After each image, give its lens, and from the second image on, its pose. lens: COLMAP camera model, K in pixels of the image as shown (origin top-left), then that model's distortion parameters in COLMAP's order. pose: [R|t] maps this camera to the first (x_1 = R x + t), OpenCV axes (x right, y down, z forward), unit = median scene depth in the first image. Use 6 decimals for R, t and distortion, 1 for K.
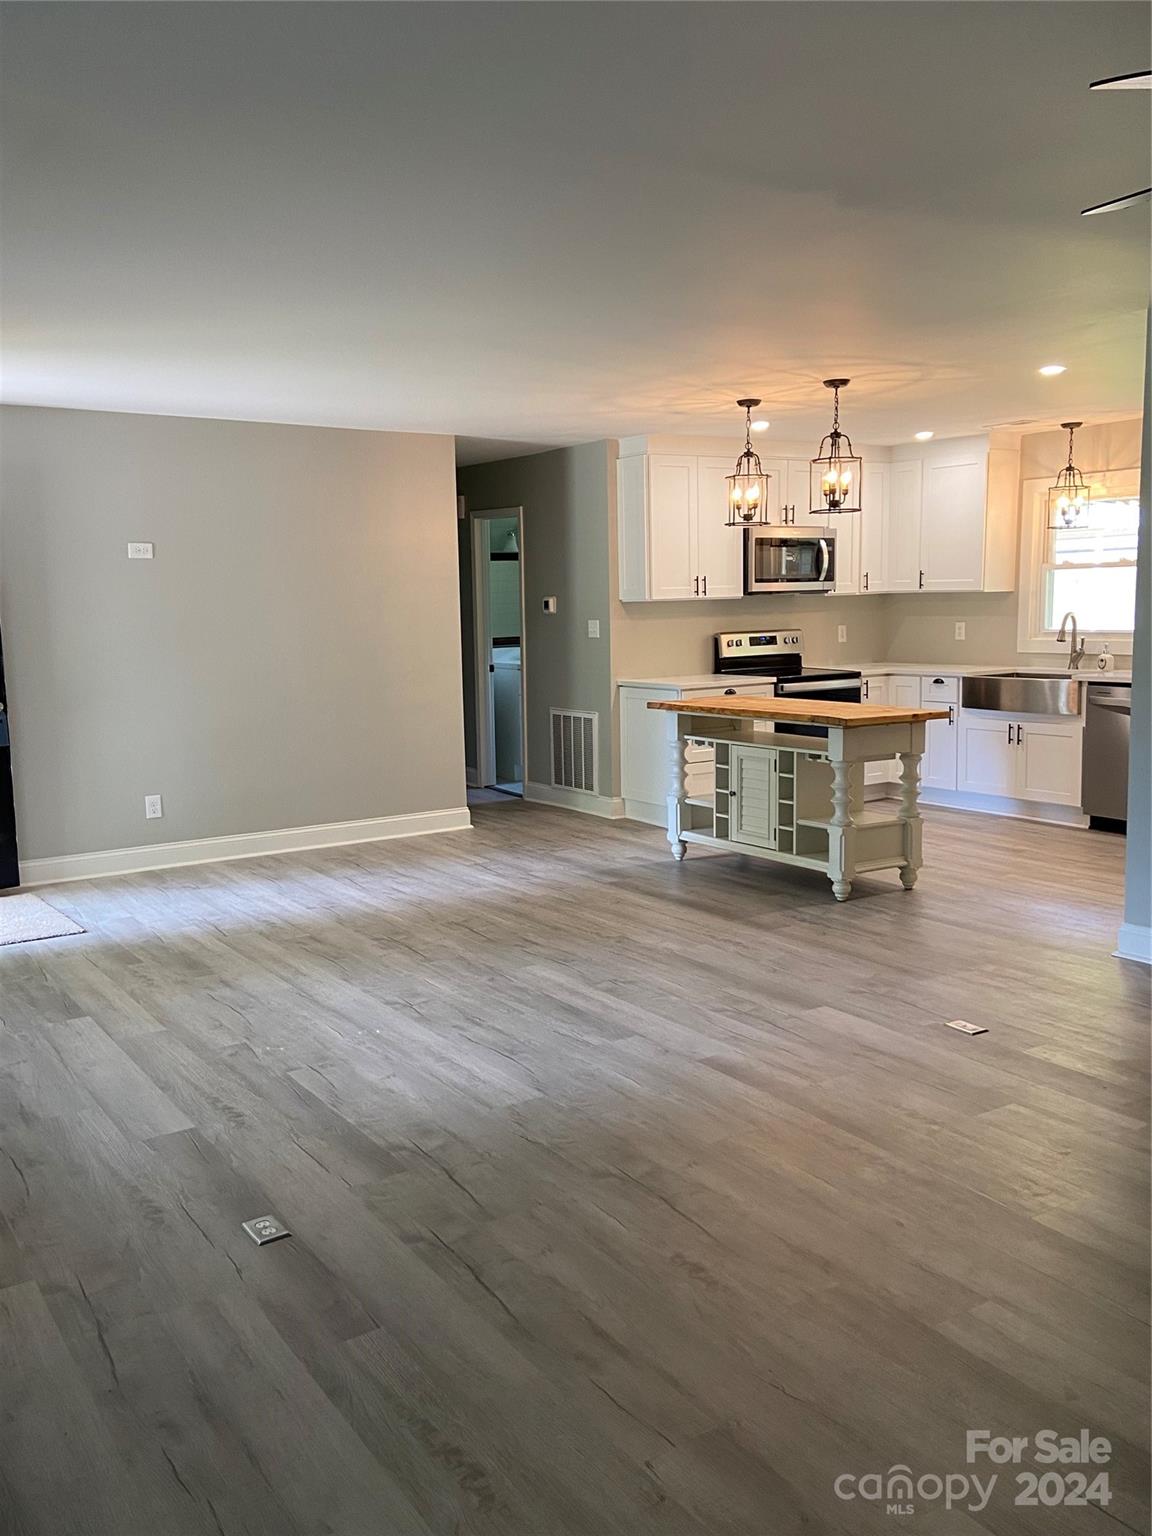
lens RADIAL K [[1305.5, 0, 553.9], [0, 1305.5, 775.9], [0, 0, 1]] dist [0.092217, -0.120228]
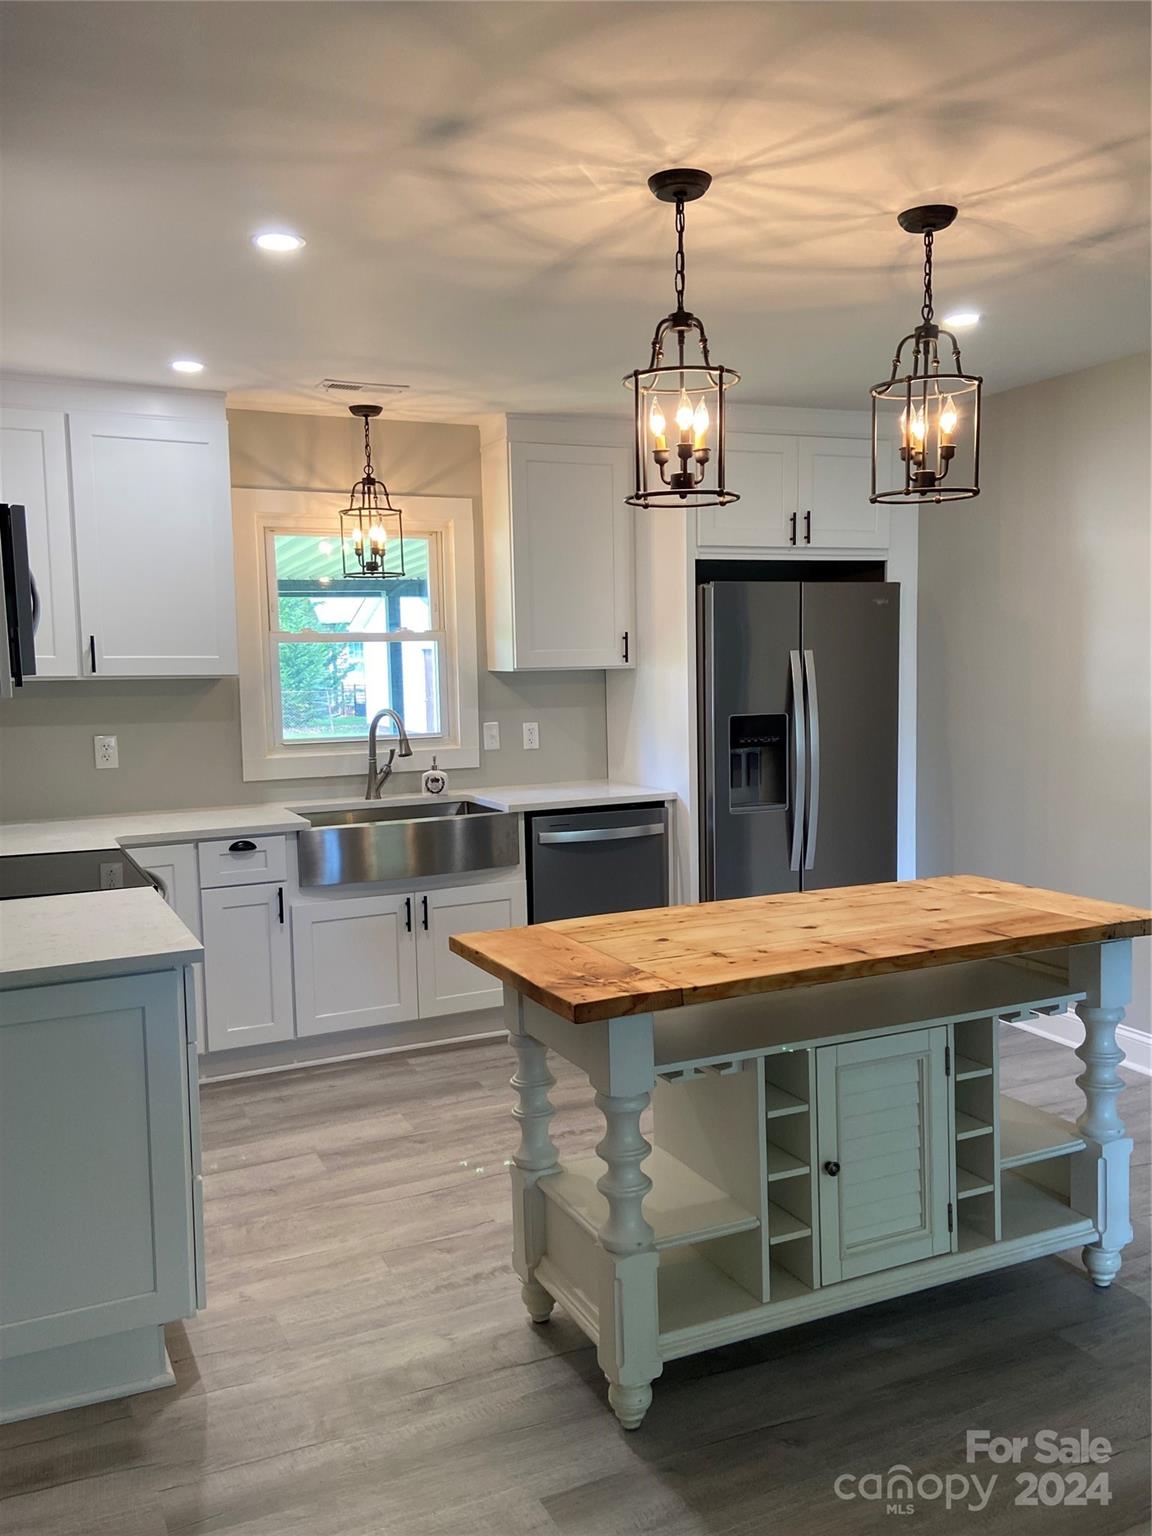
lens RADIAL K [[1305.5, 0, 553.9], [0, 1305.5, 775.9], [0, 0, 1]] dist [0.092217, -0.120228]
pose [[0.141846, -0.081144, 0.986557, -0.308266], [0.156054, 0.986005, 0.058661, -0.165968], [-0.977511, 0.145635, 0.152524, 1.181901]]
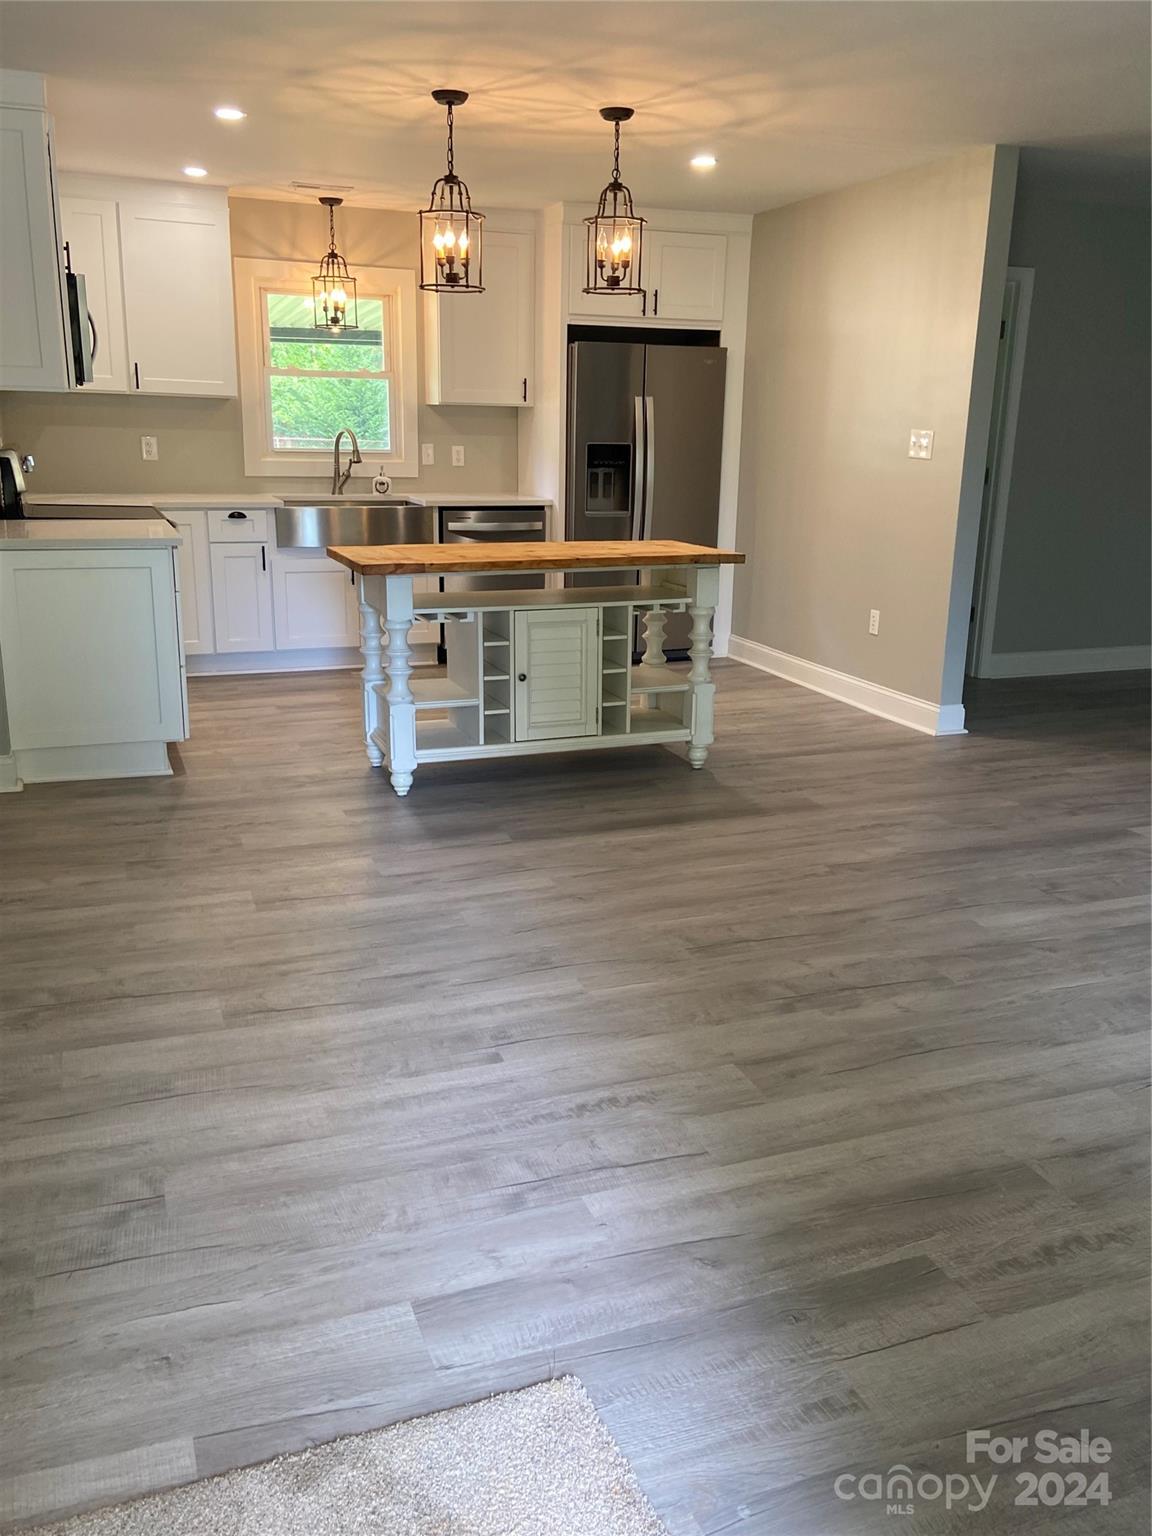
lens RADIAL K [[1305.5, 0, 553.9], [0, 1305.5, 775.9], [0, 0, 1]] dist [0.092217, -0.120228]
pose [[0.209508, -0.240139, 0.947861, -0.668481], [0.114461, 0.968733, 0.220127, -0.108556], [-0.971085, 0.062374, 0.230444, 0.961711]]
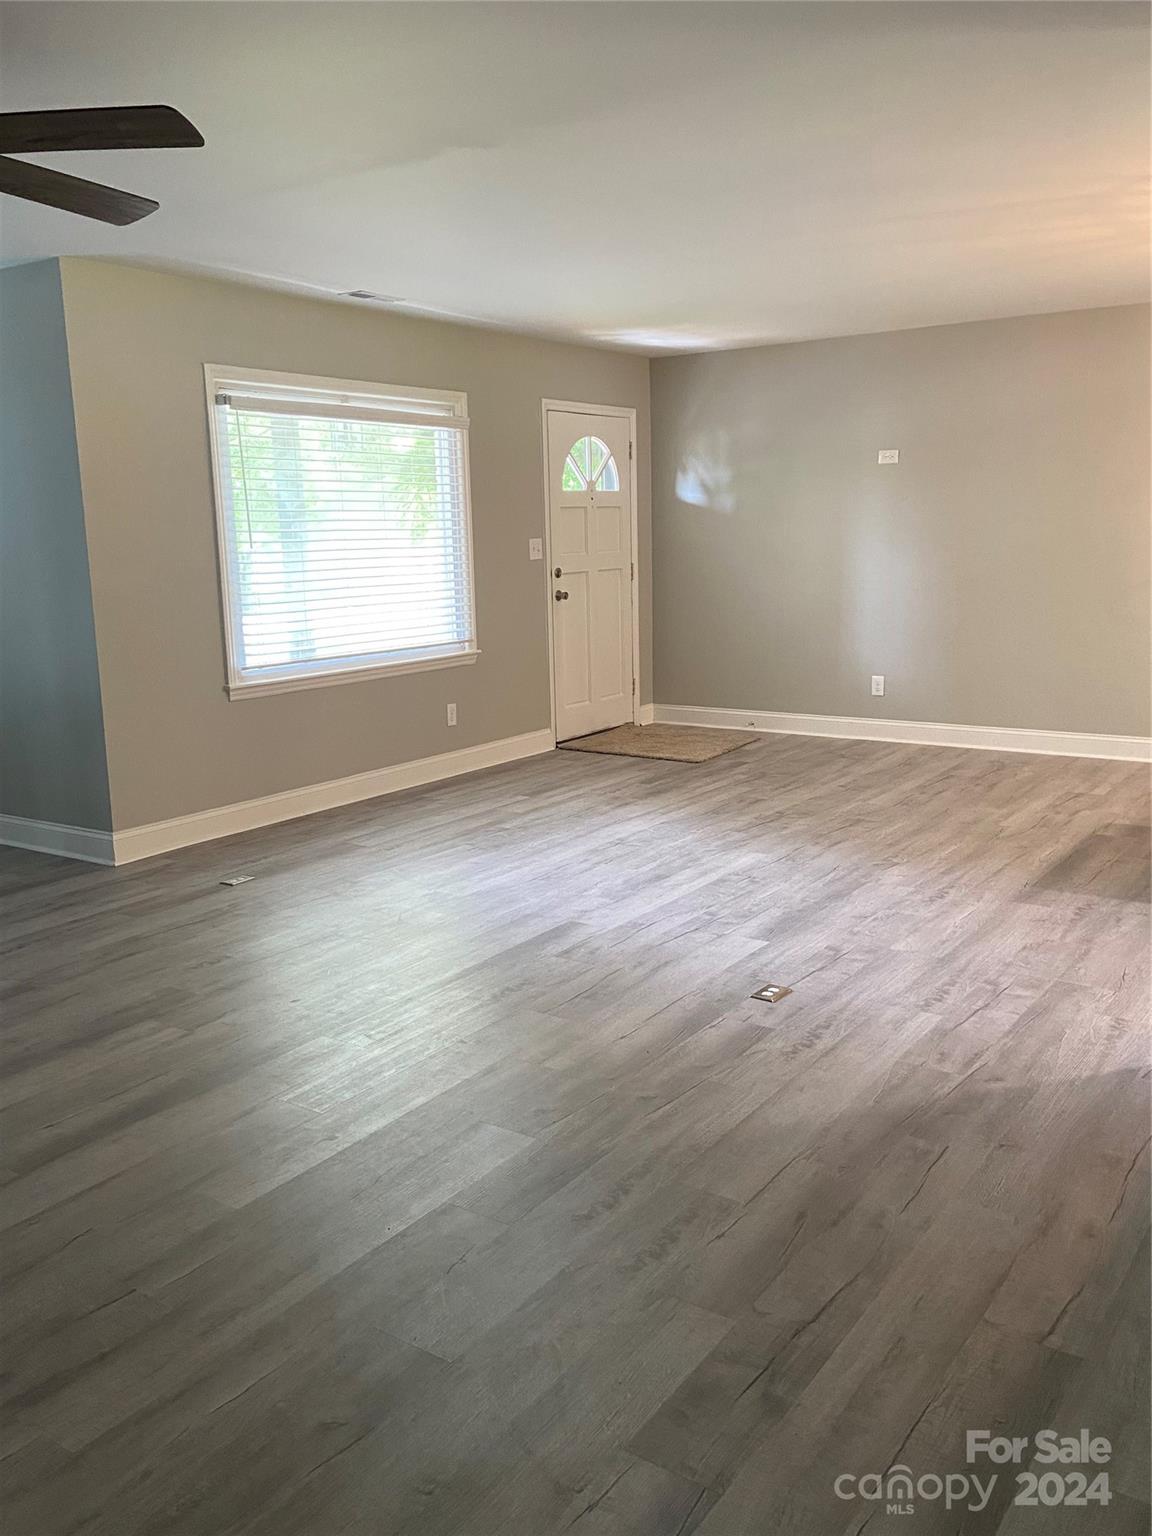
lens RADIAL K [[1305.5, 0, 553.9], [0, 1305.5, 775.9], [0, 0, 1]] dist [0.092217, -0.120228]
pose [[0.369340, 0.191698, -0.909307, 0.802502], [-0.116026, 0.980348, 0.159548, -0.062235], [0.922023, 0.046575, 0.384323, 0.392068]]
